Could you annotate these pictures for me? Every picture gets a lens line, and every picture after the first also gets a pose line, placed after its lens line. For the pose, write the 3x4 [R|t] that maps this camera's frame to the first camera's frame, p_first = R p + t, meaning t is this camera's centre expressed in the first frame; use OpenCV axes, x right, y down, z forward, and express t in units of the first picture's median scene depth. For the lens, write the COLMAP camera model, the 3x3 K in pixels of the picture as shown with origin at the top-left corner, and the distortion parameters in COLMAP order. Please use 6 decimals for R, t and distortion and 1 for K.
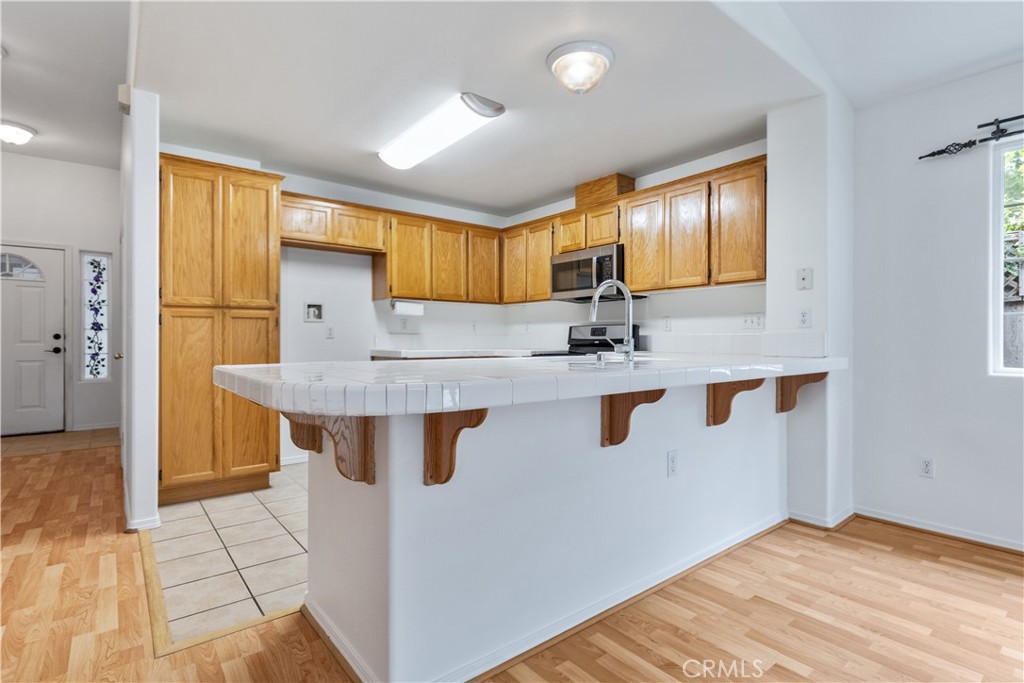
lens RADIAL K [[490.0, 0, 512.0], [0, 490.0, 341.5], [0, 0, 1]] dist [-0.004882, -0.000608]
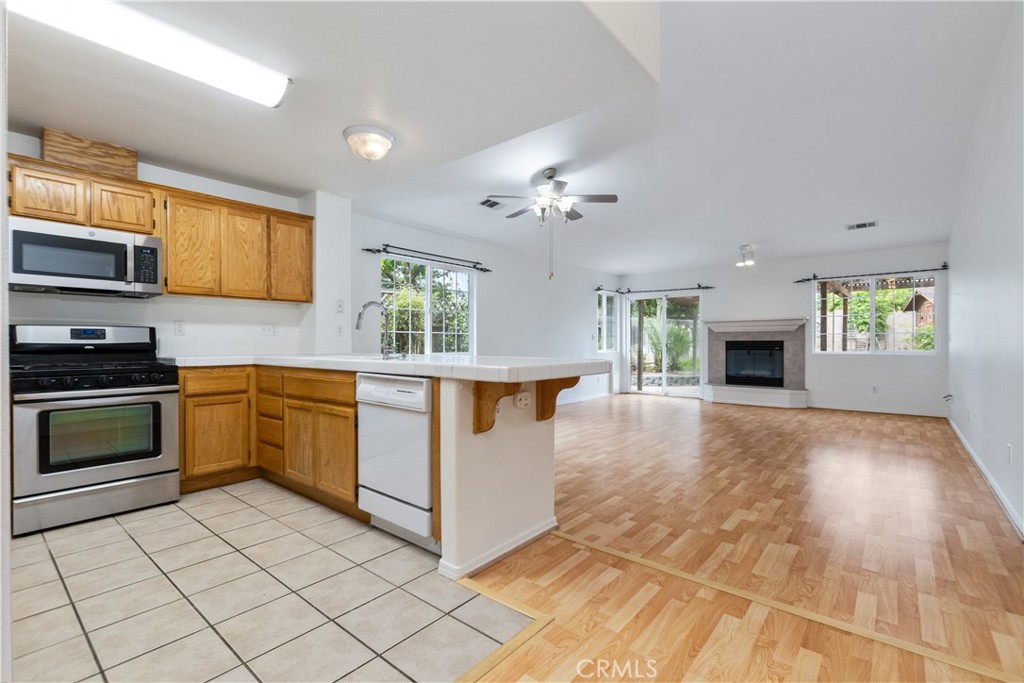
lens RADIAL K [[469.7, 0, 489.5], [0, 469.7, 345.4], [0, 0, 1]] dist [-0.001649, -0.000219]
pose [[-0.155794, -0.005813, 0.987772, -0.647634], [0.005987, 0.999959, 0.006829, -0.002807], [-0.987771, 0.006977, -0.155753, 0.474075]]
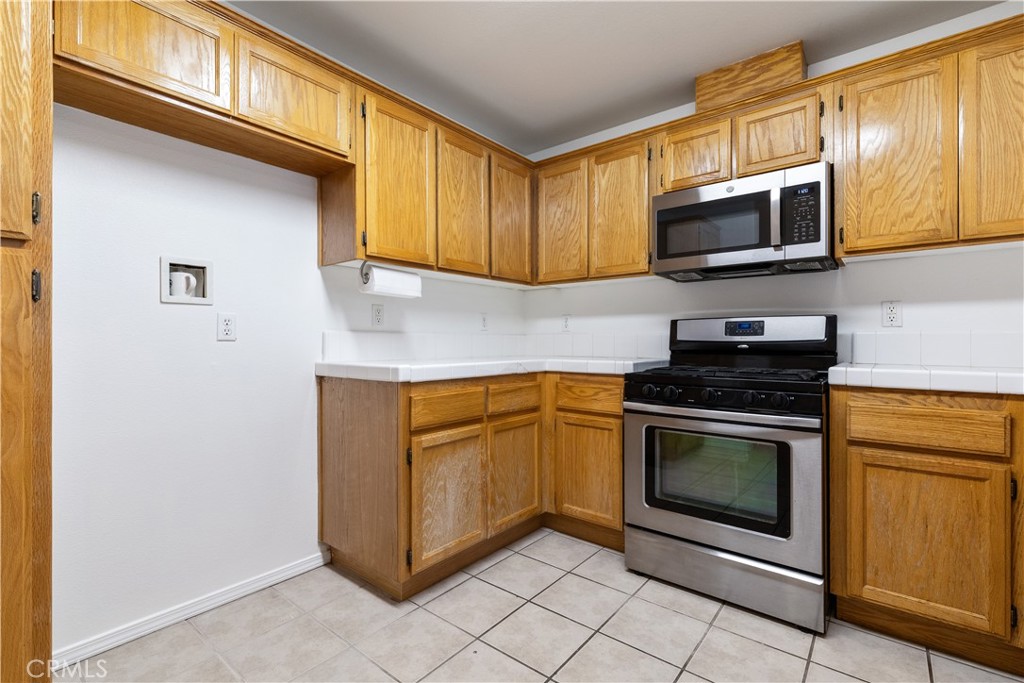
lens RADIAL K [[464.8, 0, 519.1], [0, 464.8, 338.6], [0, 0, 1]] dist [0.001845, -0.000085]
pose [[0.977899, -0.001017, 0.209075, -0.192419], [0.002691, 0.999967, -0.007724, -0.004082], [-0.209060, 0.008116, 0.977869, 0.509881]]
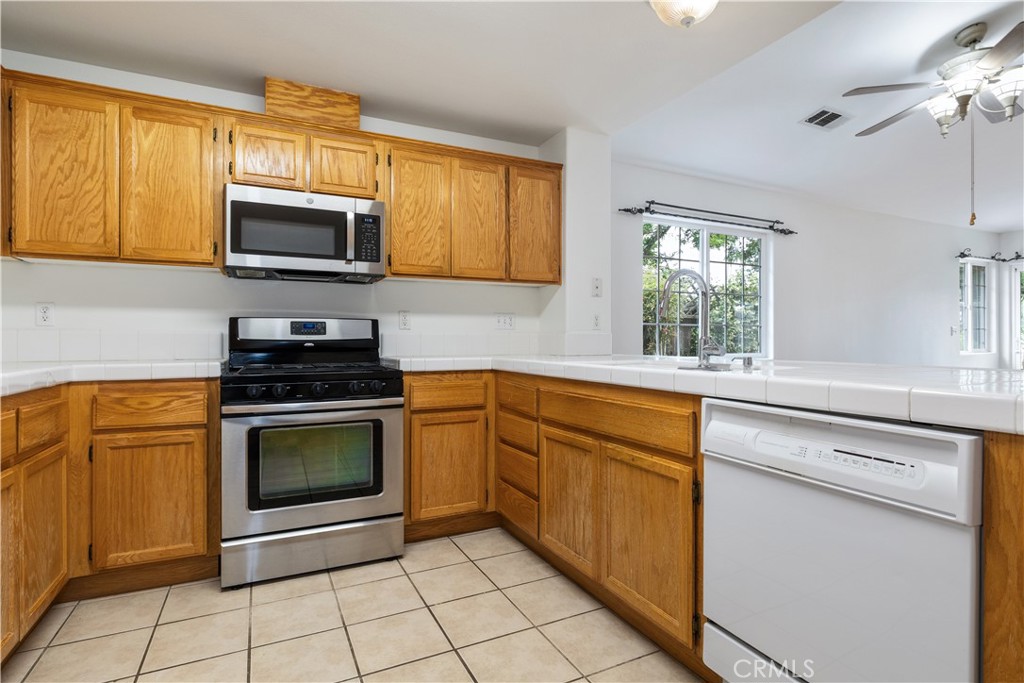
lens RADIAL K [[500.0, 0, 495.8], [0, 500.0, 339.1], [0, 0, 1]] dist [-0.005271, -0.000823]
pose [[0.240832, -0.000242, 0.970567, -0.382320], [0.005594, 0.999984, -0.001138, -0.003504], [-0.970551, 0.005704, 0.240829, 0.597034]]
